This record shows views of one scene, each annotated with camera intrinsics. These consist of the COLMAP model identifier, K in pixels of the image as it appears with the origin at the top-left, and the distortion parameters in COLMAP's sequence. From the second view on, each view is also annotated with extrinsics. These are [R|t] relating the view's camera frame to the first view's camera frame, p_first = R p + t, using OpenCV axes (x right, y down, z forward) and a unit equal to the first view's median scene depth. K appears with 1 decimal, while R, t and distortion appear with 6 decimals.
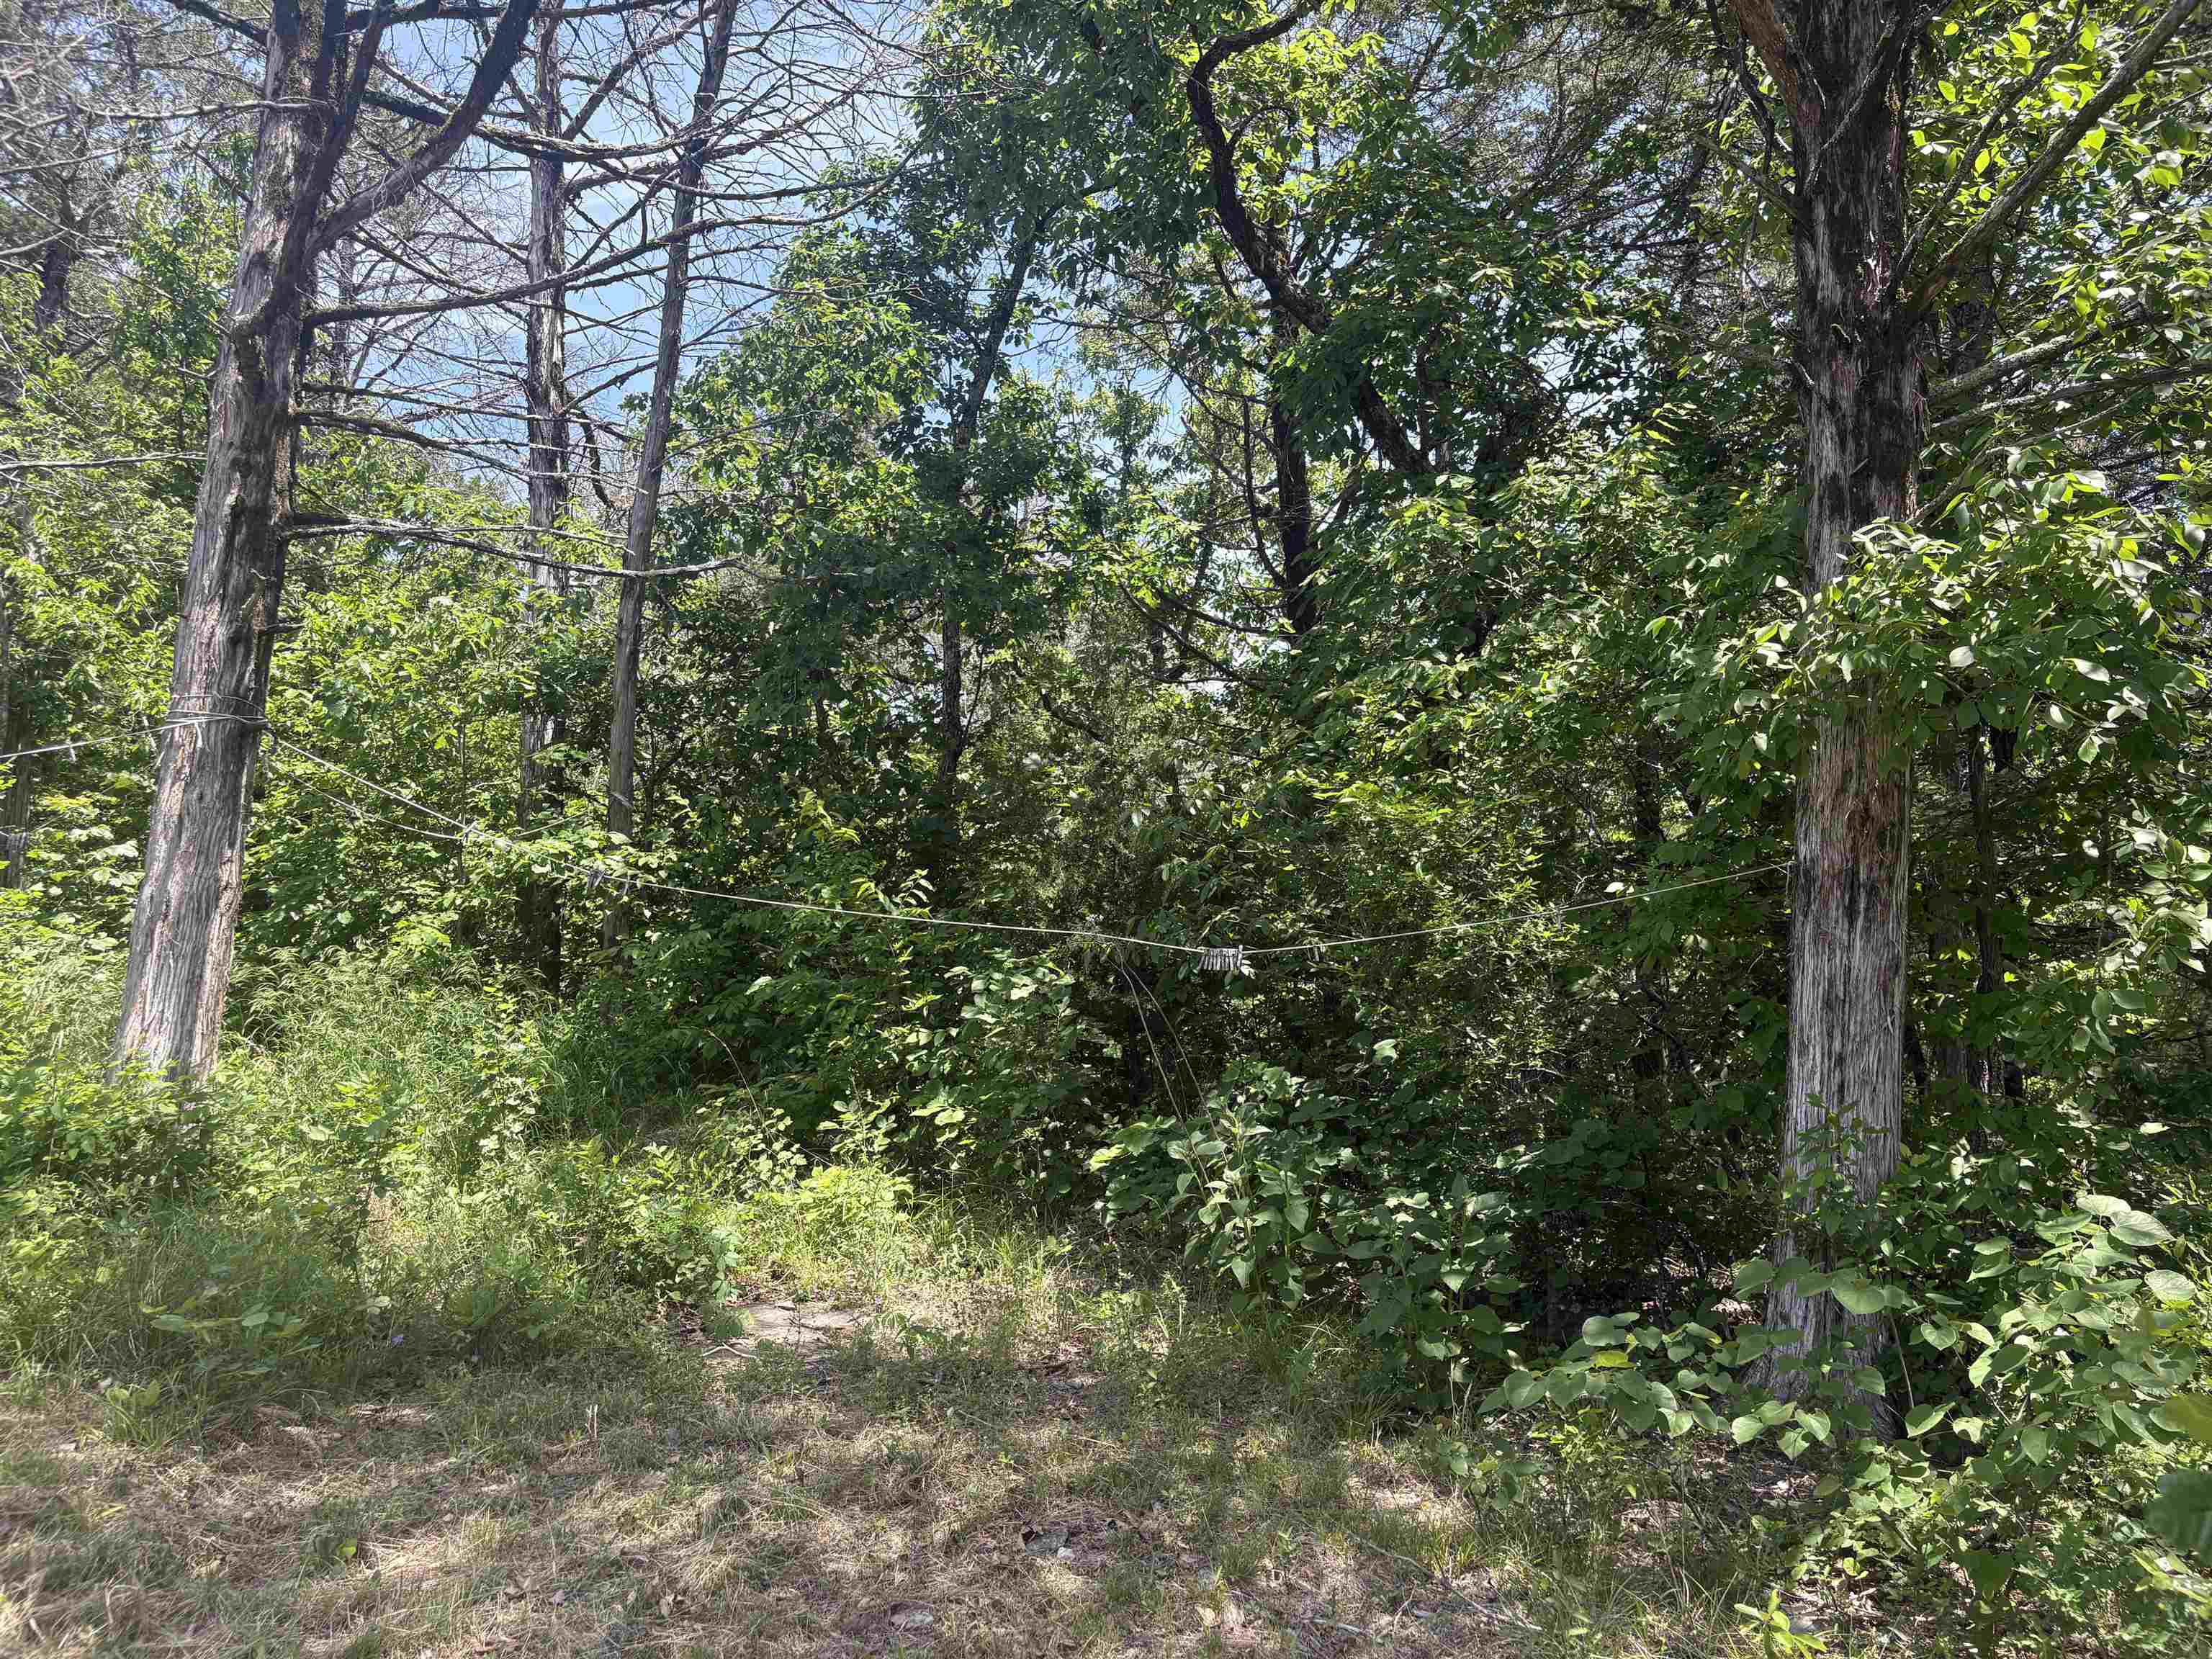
lens RADIAL K [[1730.3, 0, 1048.0], [0, 1730.3, 820.8], [0, 0, 1]] dist [0.103928, -0.097682]
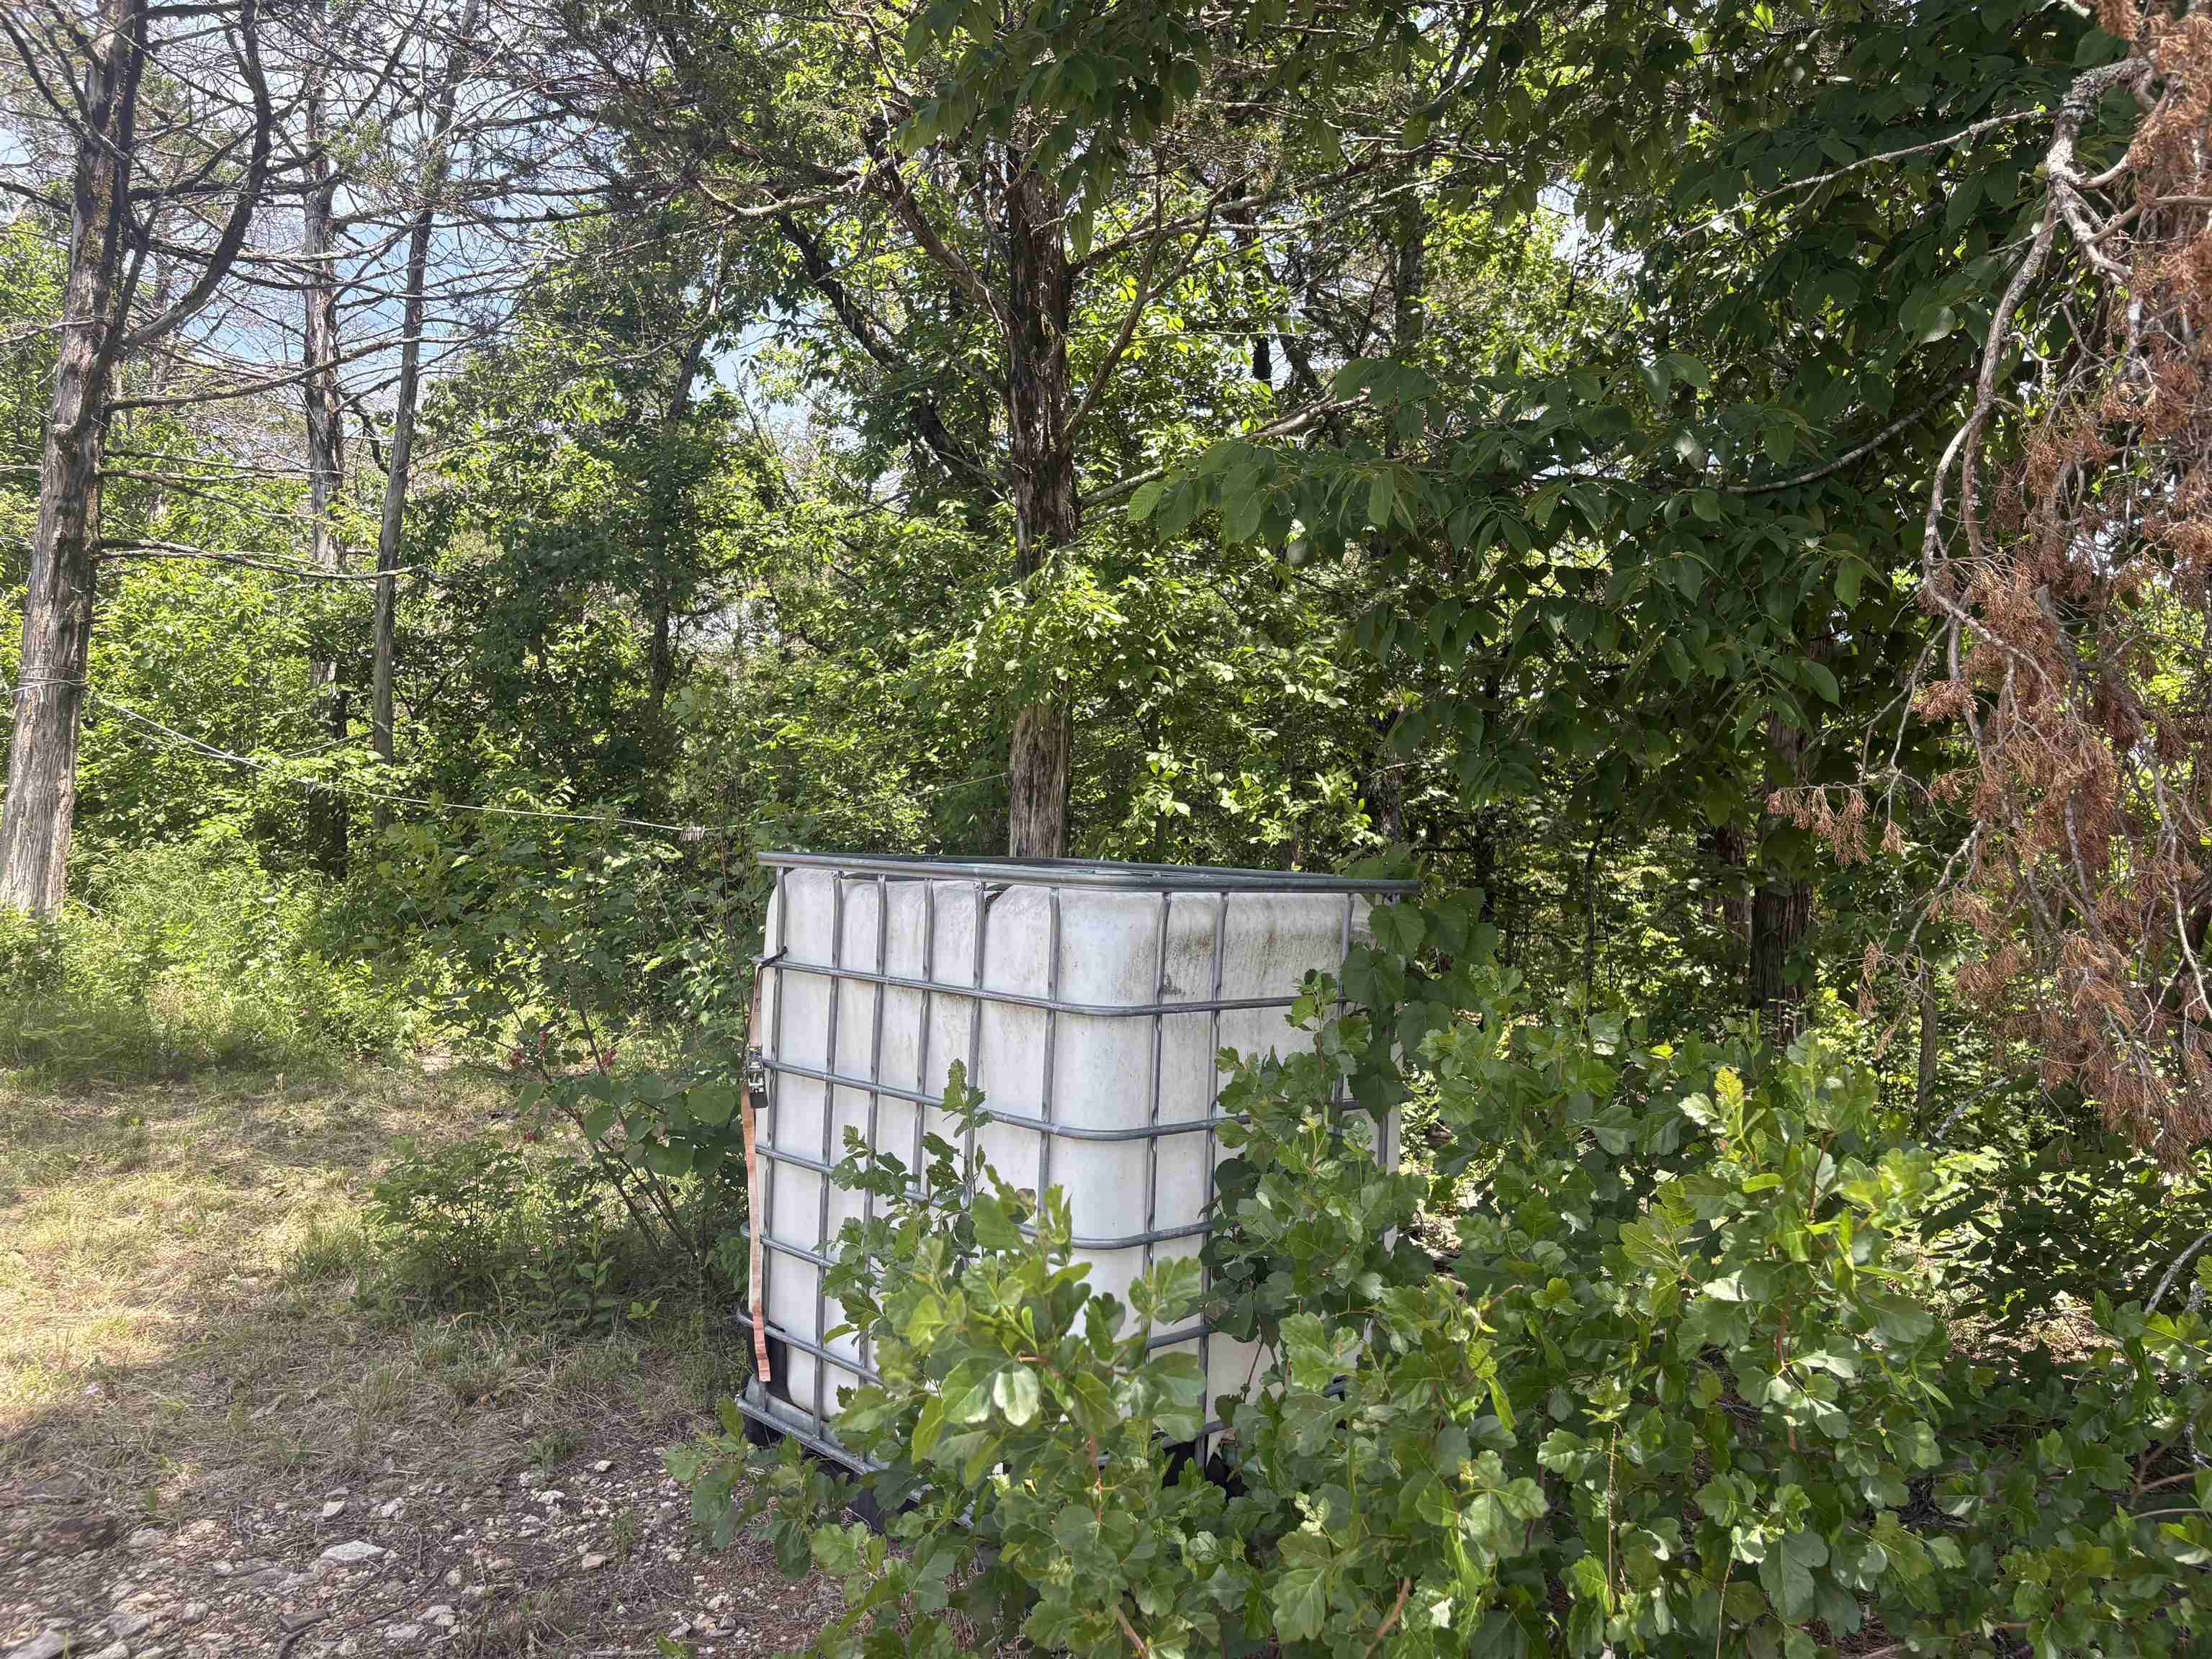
lens RADIAL K [[1730.3, 0, 1048.0], [0, 1730.3, 820.8], [0, 0, 1]] dist [0.103928, -0.097682]
pose [[0.997831, -0.011886, 0.064748, 0.184756], [0.008283, 0.998416, 0.055642, -0.011363], [-0.065307, -0.054985, 0.996349, -0.379035]]
